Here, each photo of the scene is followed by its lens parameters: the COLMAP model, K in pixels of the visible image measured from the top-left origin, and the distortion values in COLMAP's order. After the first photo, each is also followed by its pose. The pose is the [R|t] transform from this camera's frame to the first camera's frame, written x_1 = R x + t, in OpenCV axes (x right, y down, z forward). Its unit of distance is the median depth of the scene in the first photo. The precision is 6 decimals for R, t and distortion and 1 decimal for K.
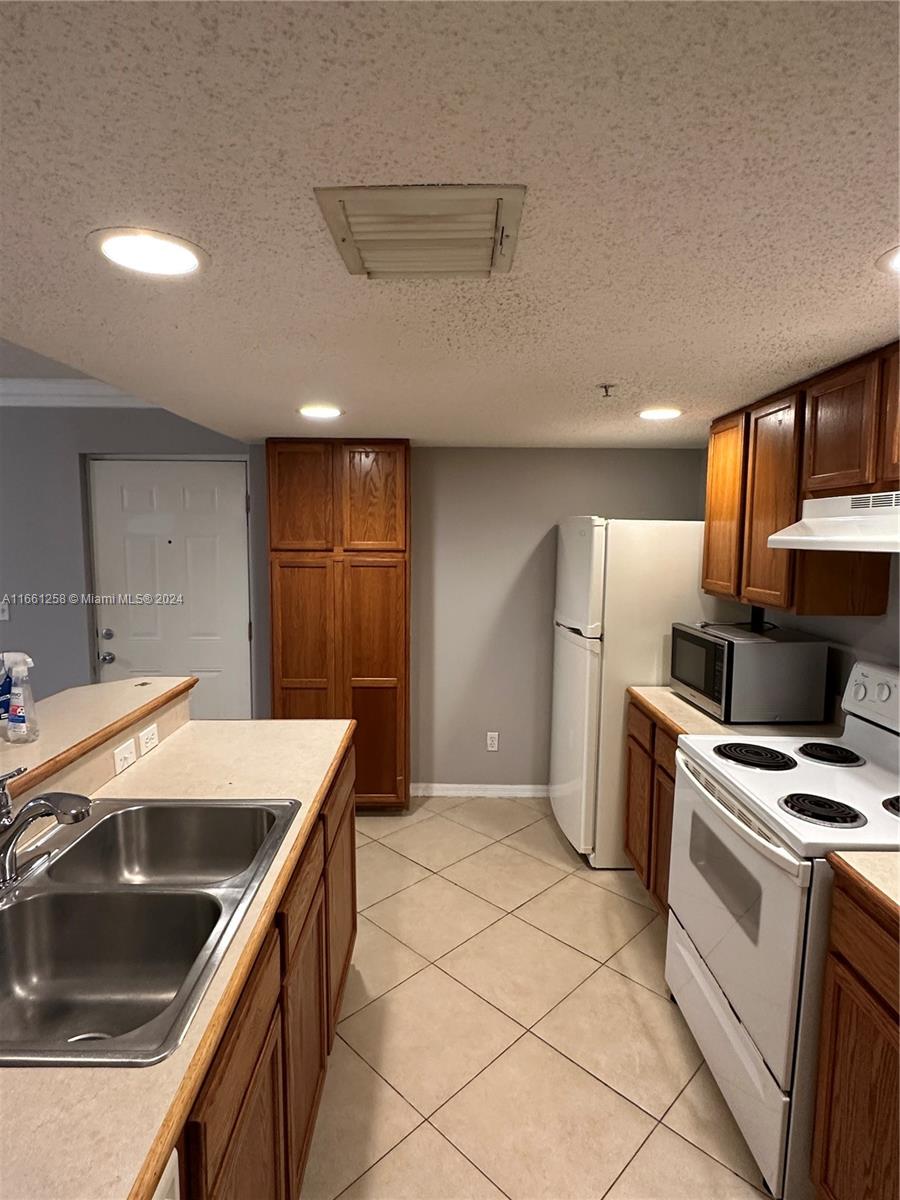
lens RADIAL K [[627.5, 0, 450.0], [0, 627.5, 600.0], [0, 0, 1]] dist [-0.011218, 0.000573]
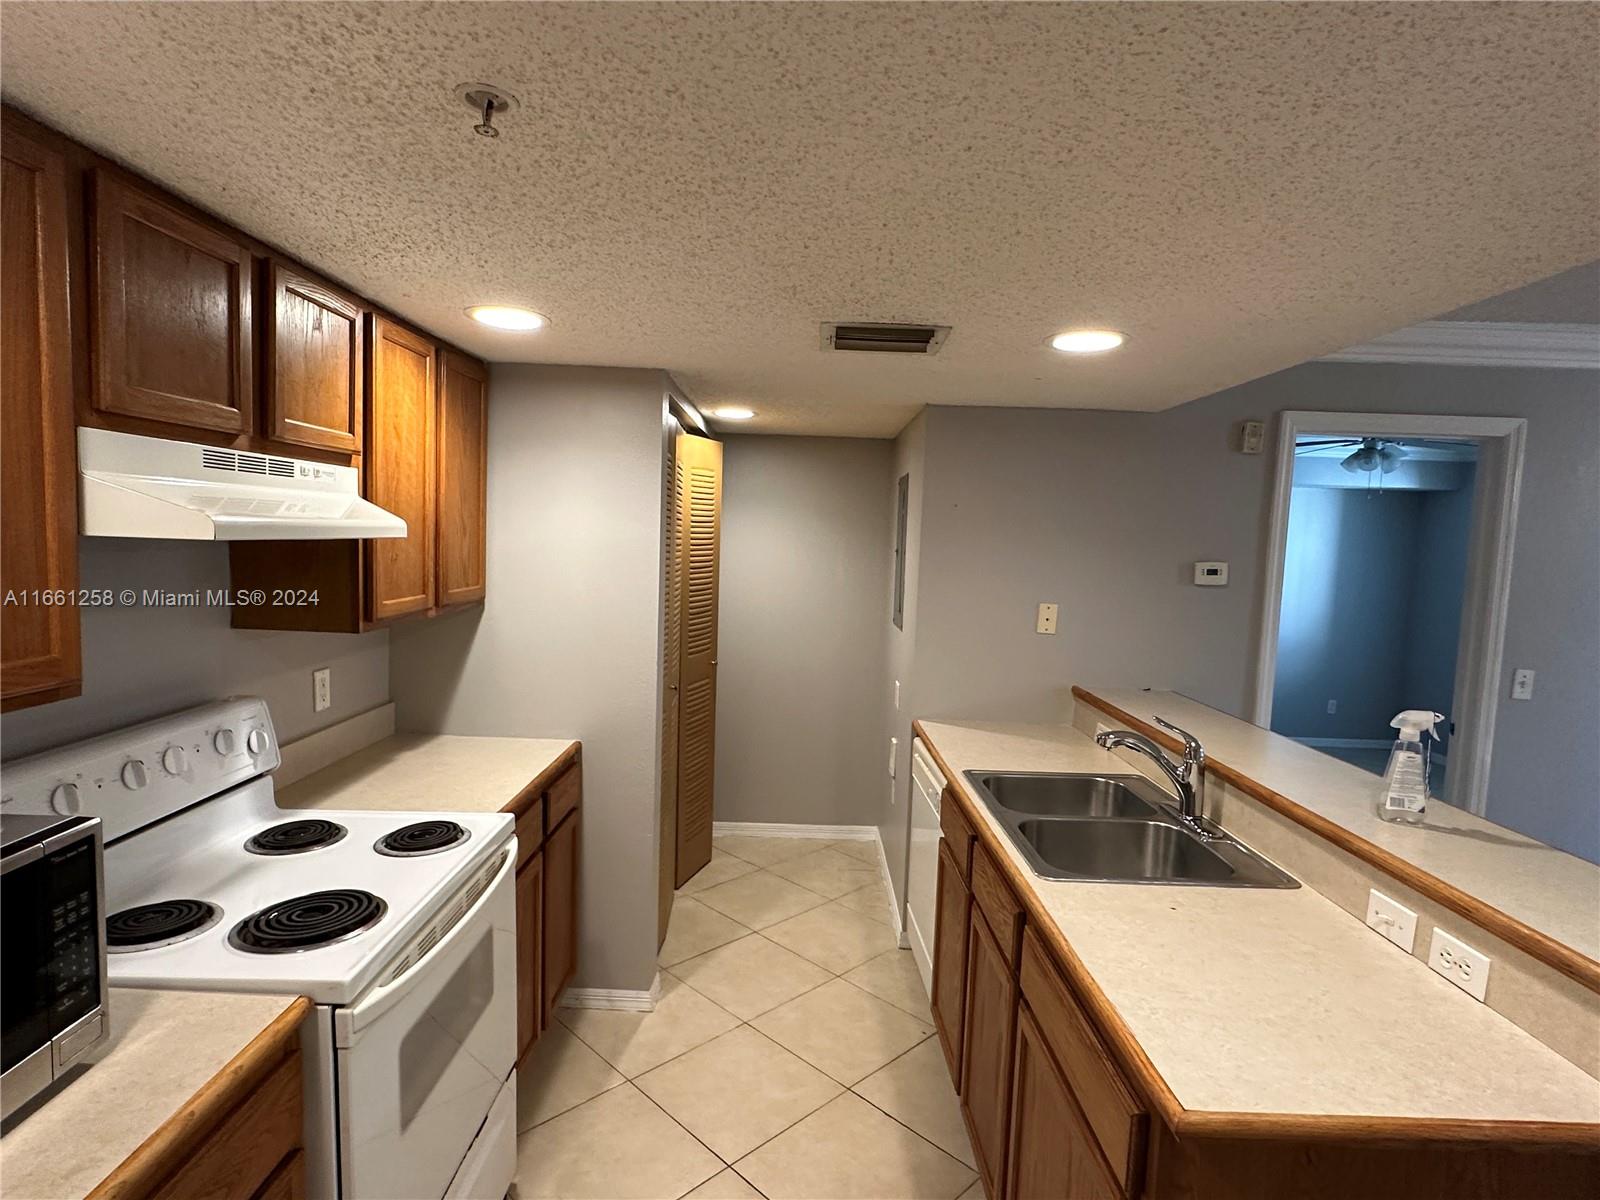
lens RADIAL K [[836.7, 0, 800.0], [0, 836.7, 600.0], [0, 0, 1]] dist [-0.011218, 0.000573]
pose [[-0.999091, -0.042207, 0.005899, 0.062959], [-0.040477, 0.983091, 0.178589, -0.166408], [-0.013337, 0.178188, -0.983906, 1.602447]]
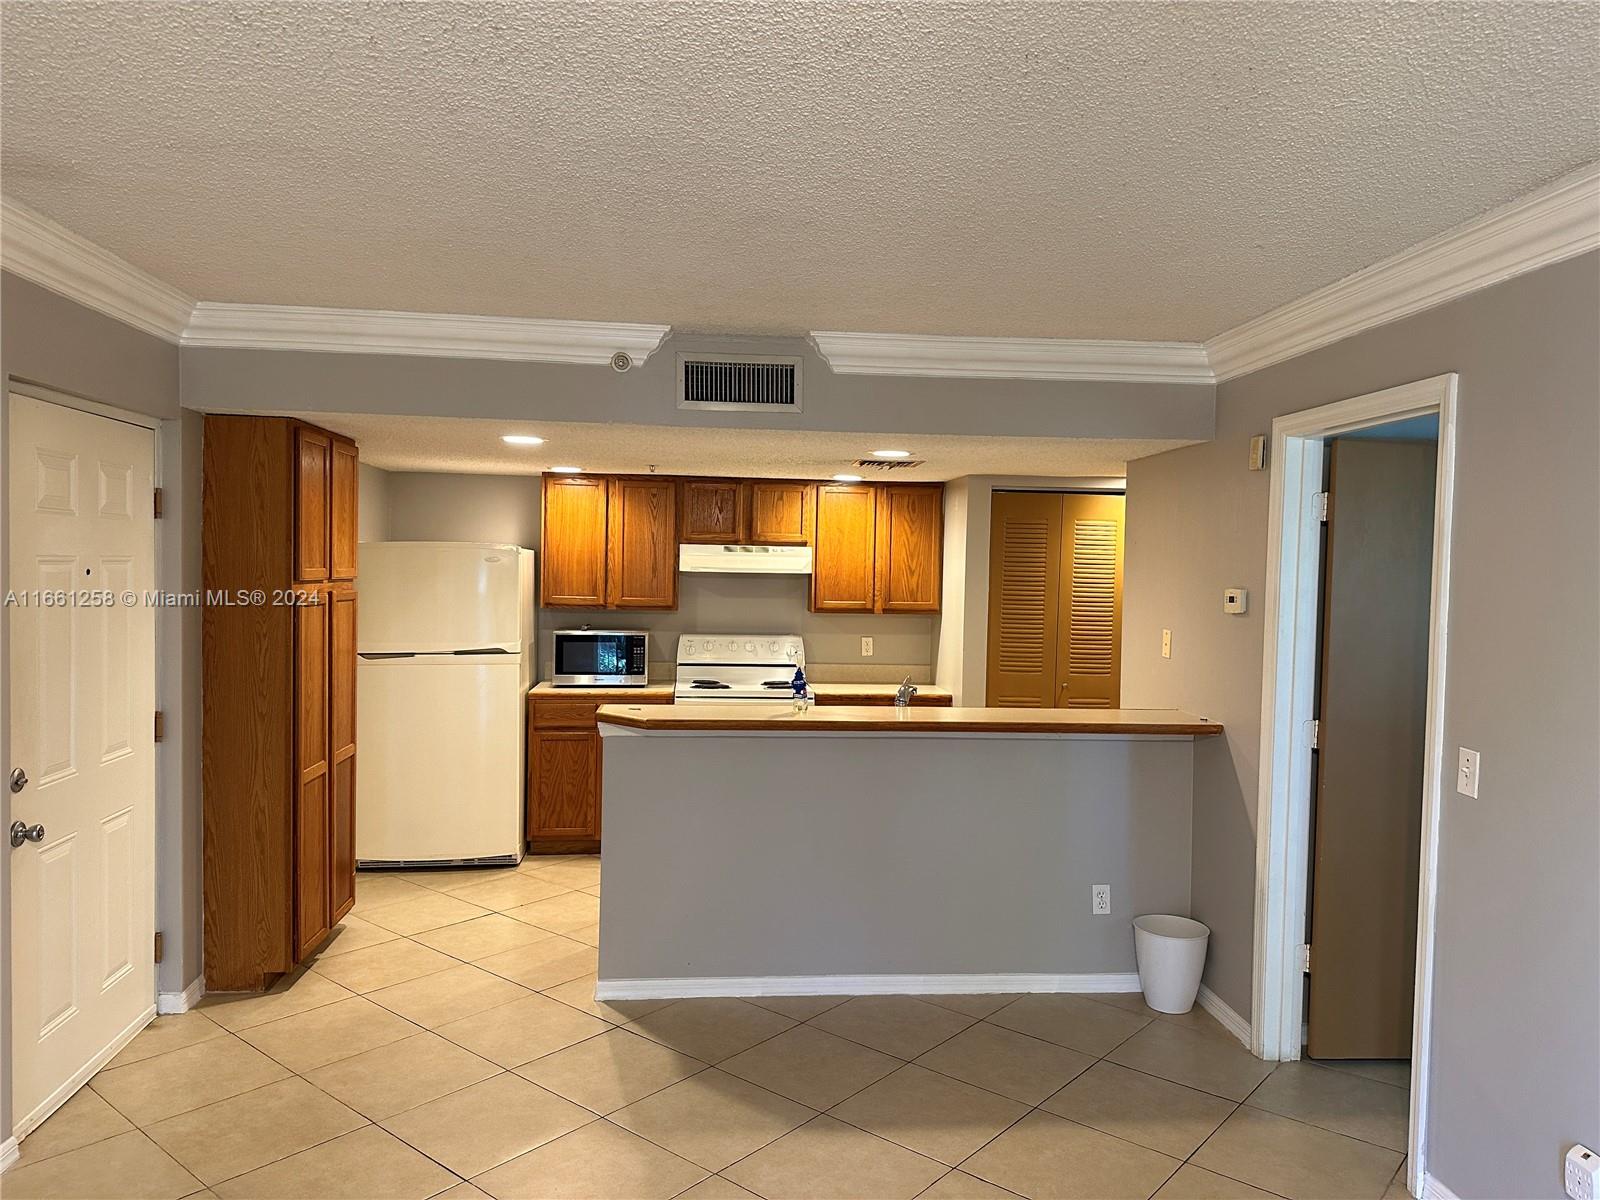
lens RADIAL K [[1162.6, 0, 800.0], [0, 1162.6, 600.0], [0, 0, 1]] dist [0.128301, -0.227122]
pose [[-0.081069, -0.038009, 0.995983, -2.766131], [0.082035, 0.995628, 0.044673, -0.124230], [-0.993327, 0.085327, -0.077596, 0.953958]]
